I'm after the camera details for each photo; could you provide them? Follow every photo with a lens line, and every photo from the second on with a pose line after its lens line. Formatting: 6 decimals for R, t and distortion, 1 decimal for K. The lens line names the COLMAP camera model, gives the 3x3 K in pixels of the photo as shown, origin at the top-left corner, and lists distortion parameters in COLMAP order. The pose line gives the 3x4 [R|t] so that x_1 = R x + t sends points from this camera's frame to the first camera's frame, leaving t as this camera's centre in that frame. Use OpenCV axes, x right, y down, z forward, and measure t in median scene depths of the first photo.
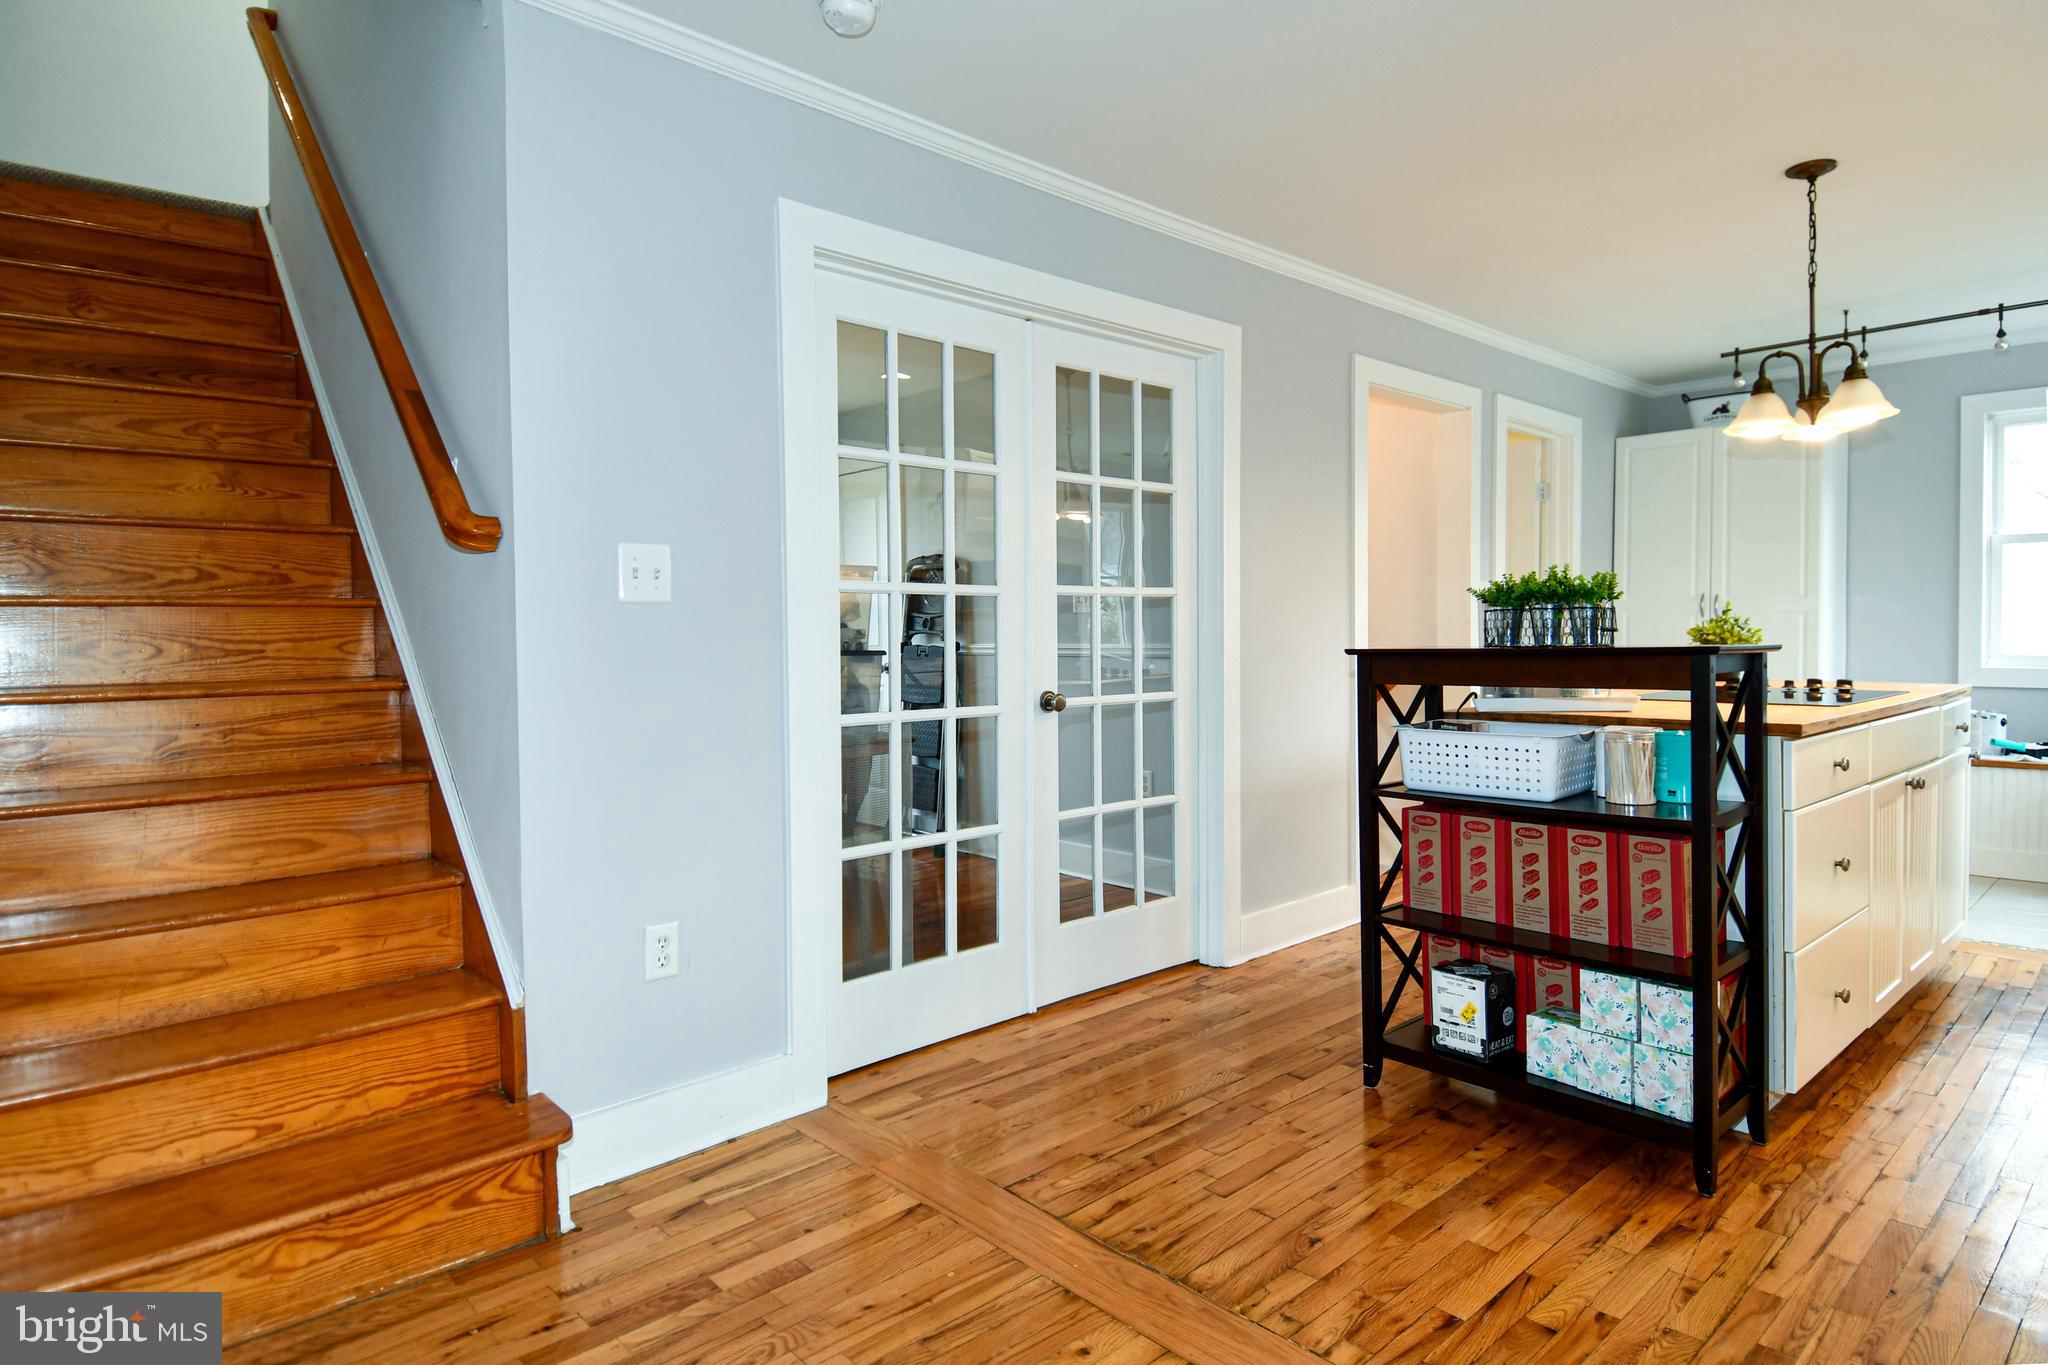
lens RADIAL K [[1132.0, 0, 1030.1], [0, 1132.0, 671.3], [0, 0, 1]] dist [0.055375, -0.058882]
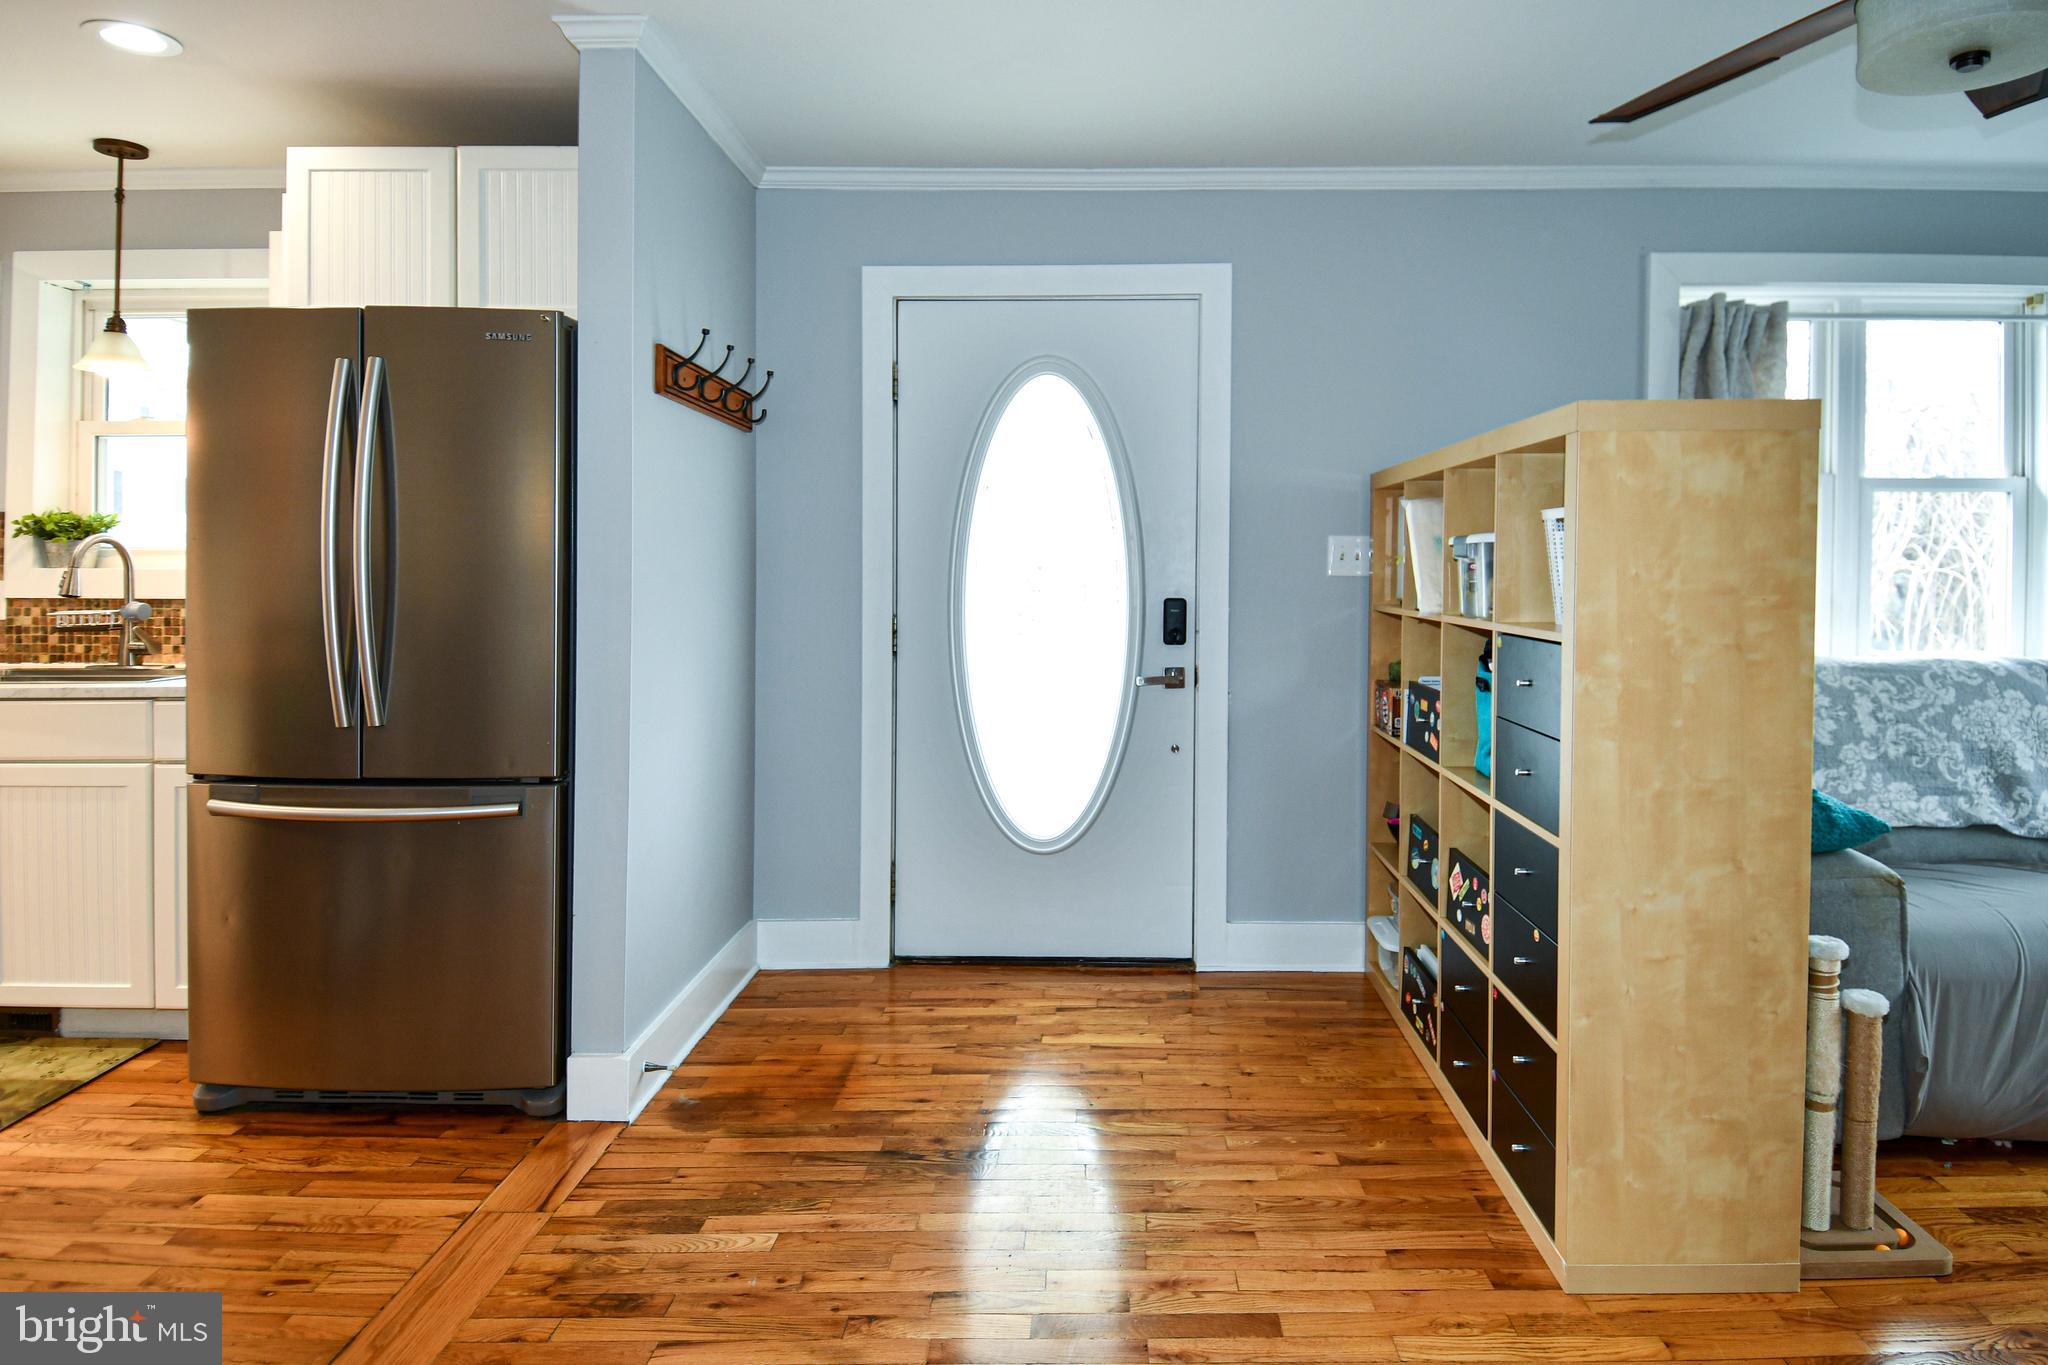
lens RADIAL K [[1148.7, 0, 1081.0], [0, 1148.7, 597.7], [0, 0, 1]] dist [0.056144, -0.053173]
pose [[-0.729969, -0.004897, 0.683463, -0.582001], [0.029053, 0.998848, 0.038187, -0.059651], [-0.682862, 0.047732, -0.728986, 0.823918]]
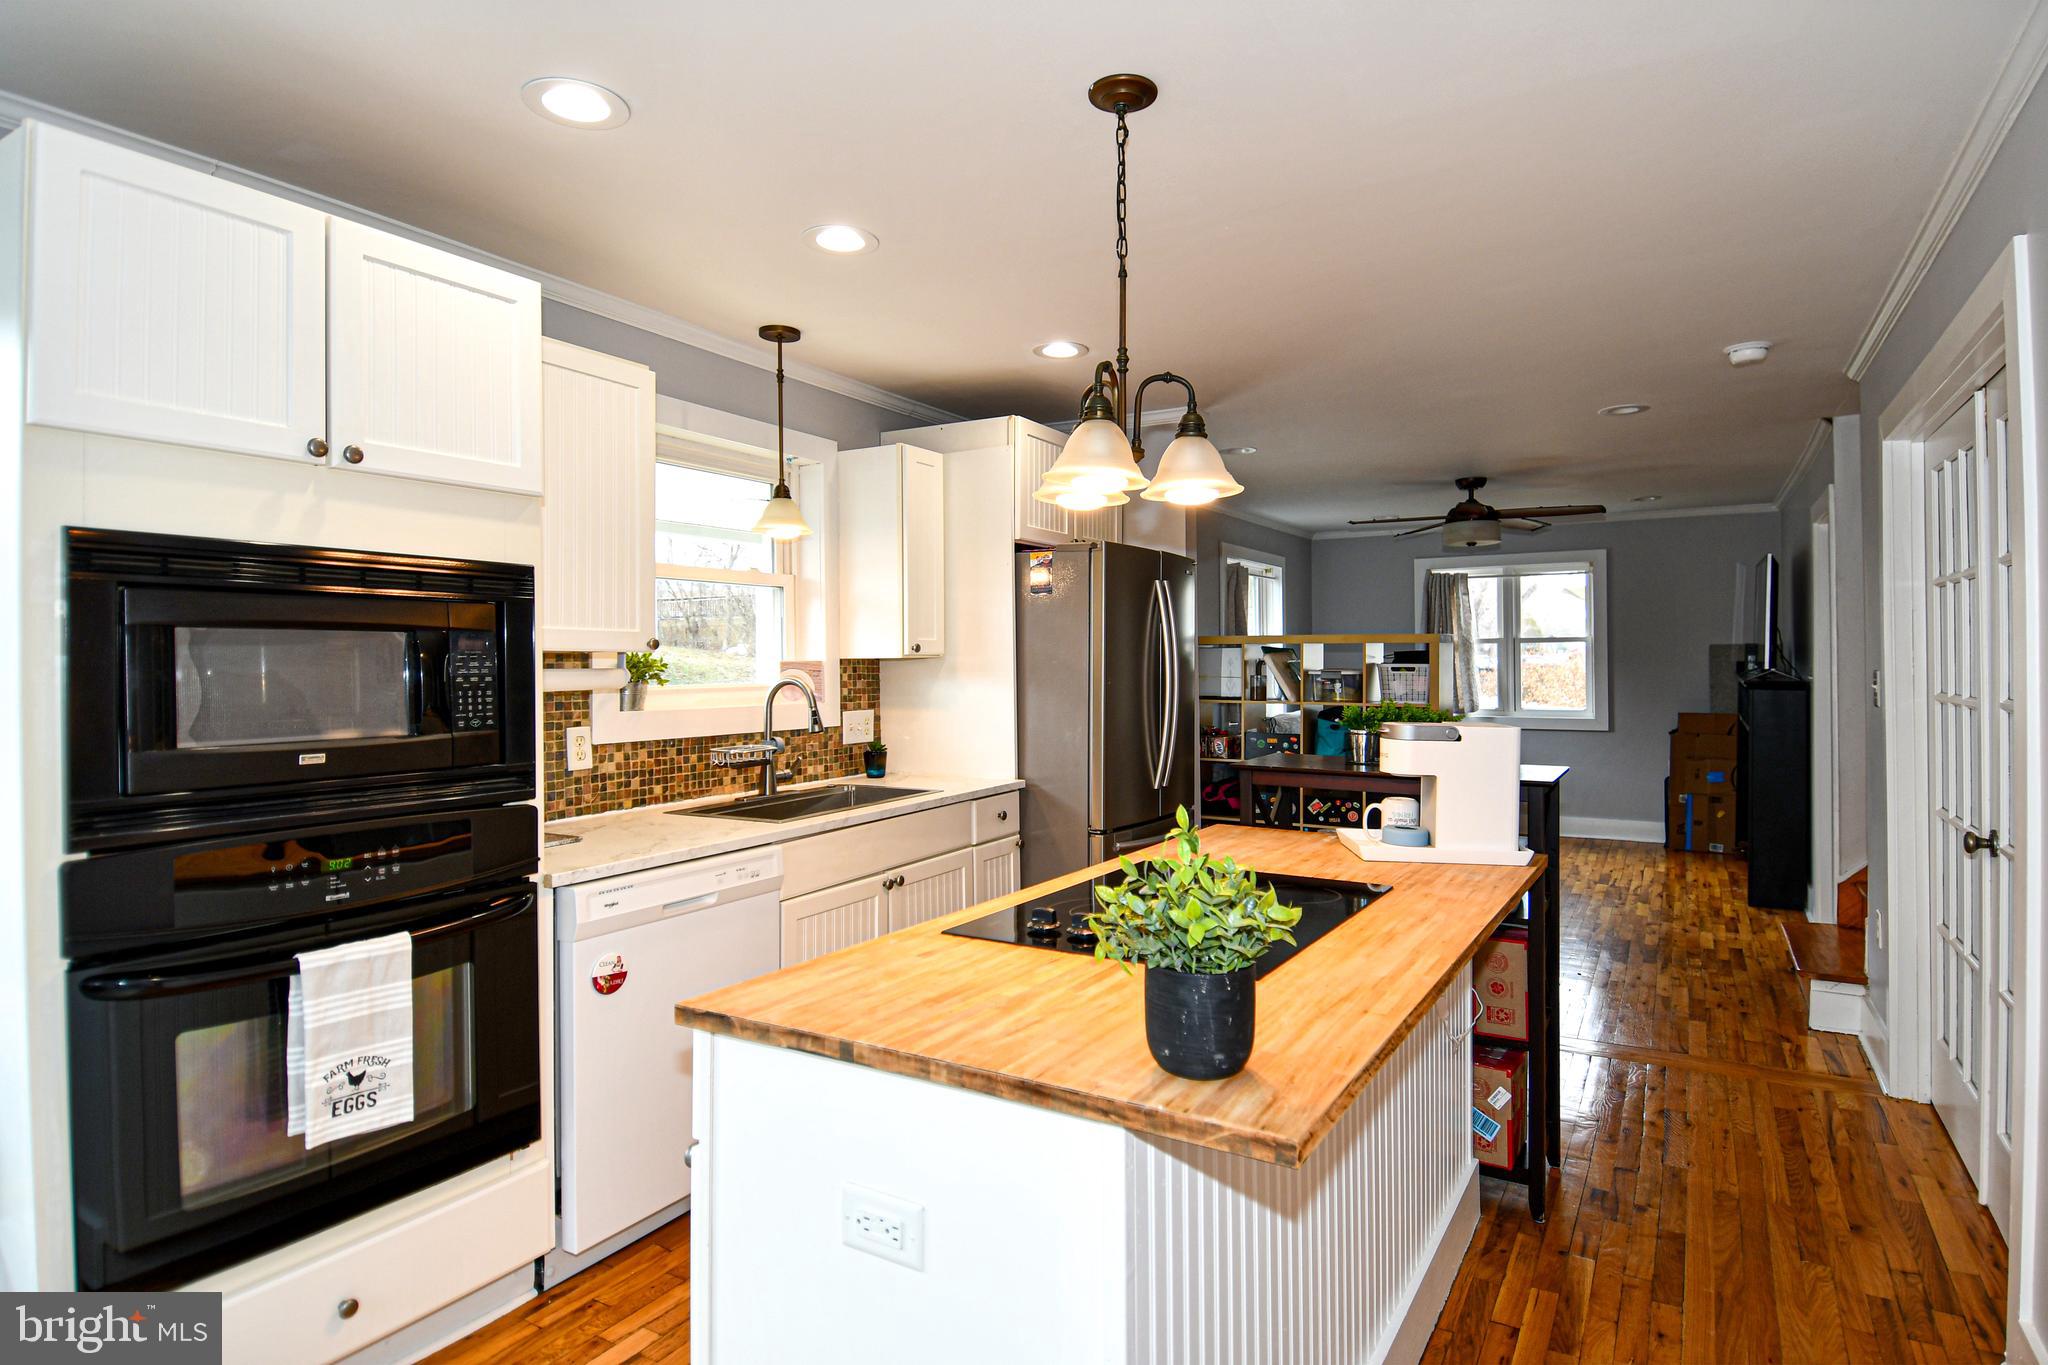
lens RADIAL K [[1114.3, 0, 1064.8], [0, 1114.3, 659.0], [0, 0, 1]] dist [0.054864, -0.057395]
pose [[-0.949900, 0.016326, -0.312127, 1.188610], [0.005786, 0.999382, 0.034664, -0.181540], [0.312500, 0.031121, -0.949408, 2.058641]]
